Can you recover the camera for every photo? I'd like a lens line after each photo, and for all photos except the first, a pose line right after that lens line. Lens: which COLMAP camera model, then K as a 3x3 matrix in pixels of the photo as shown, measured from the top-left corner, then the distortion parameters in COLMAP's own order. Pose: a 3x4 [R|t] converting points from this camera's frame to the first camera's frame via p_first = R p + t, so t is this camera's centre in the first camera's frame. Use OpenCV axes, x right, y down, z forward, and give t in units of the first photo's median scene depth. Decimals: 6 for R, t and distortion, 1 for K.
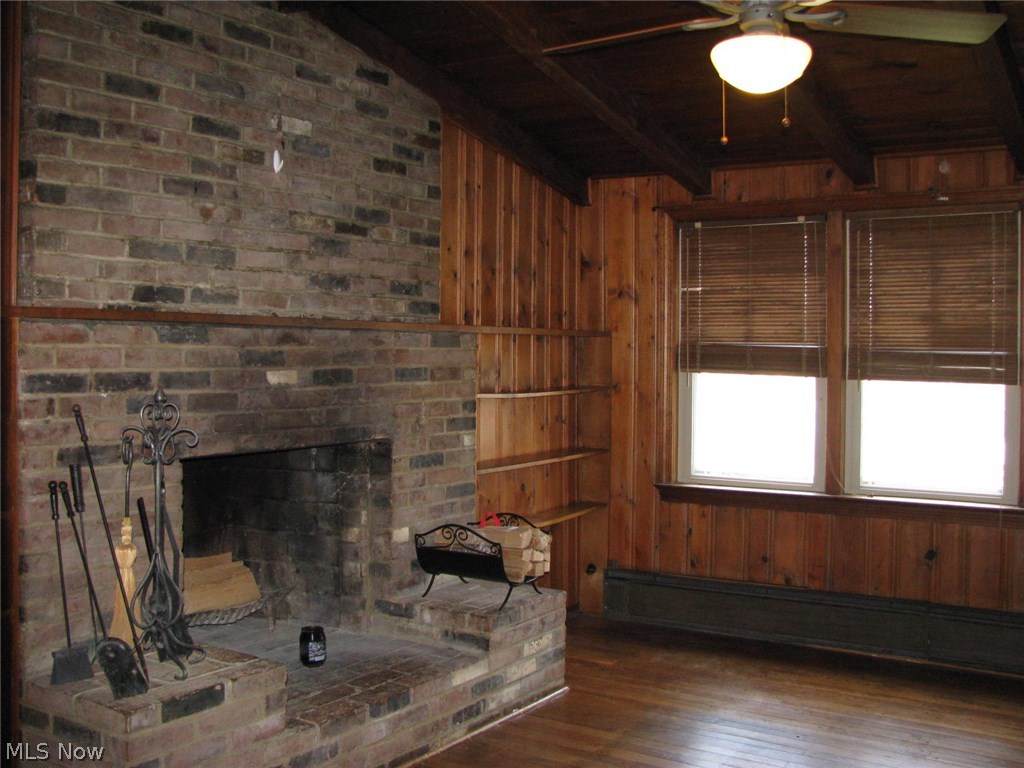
lens RADIAL K [[1089.8, 0, 511.6], [0, 1089.8, 367.4], [0, 0, 1]] dist [-0.223467, 0.285639]
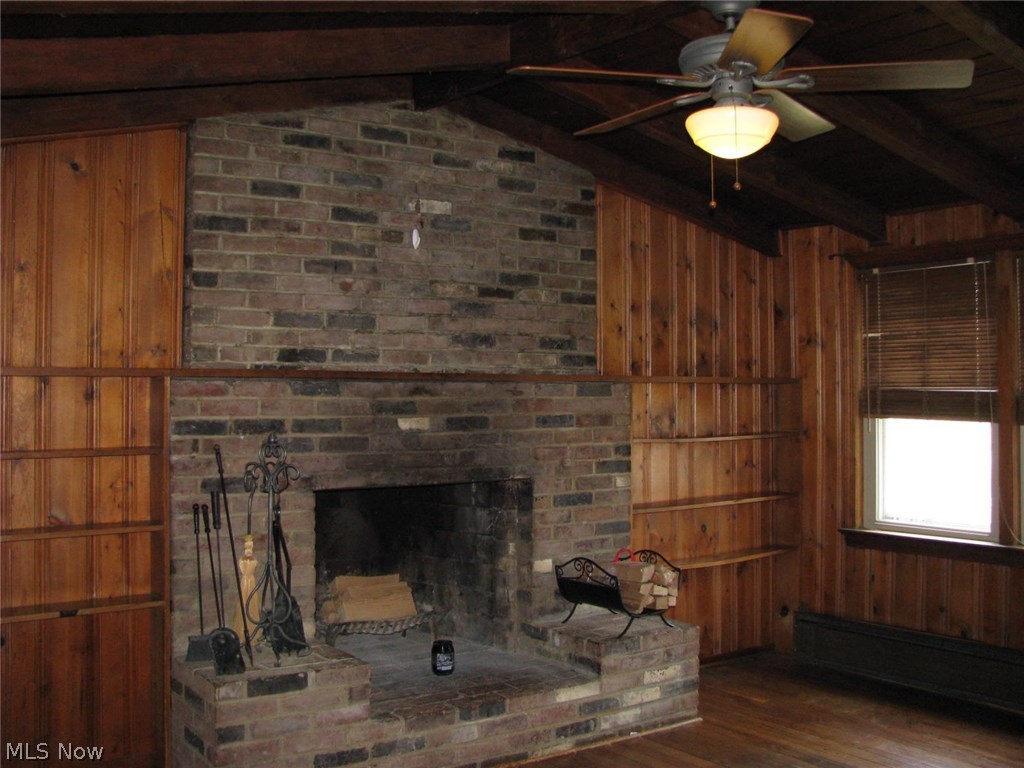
lens RADIAL K [[1089.8, 0, 511.6], [0, 1089.8, 367.4], [0, 0, 1]] dist [-0.223467, 0.285639]
pose [[0.930553, -0.016765, -0.365772, 0.301671], [0.001668, 0.999135, -0.041552, -0.002532], [0.366152, 0.038056, 0.929776, -0.056129]]
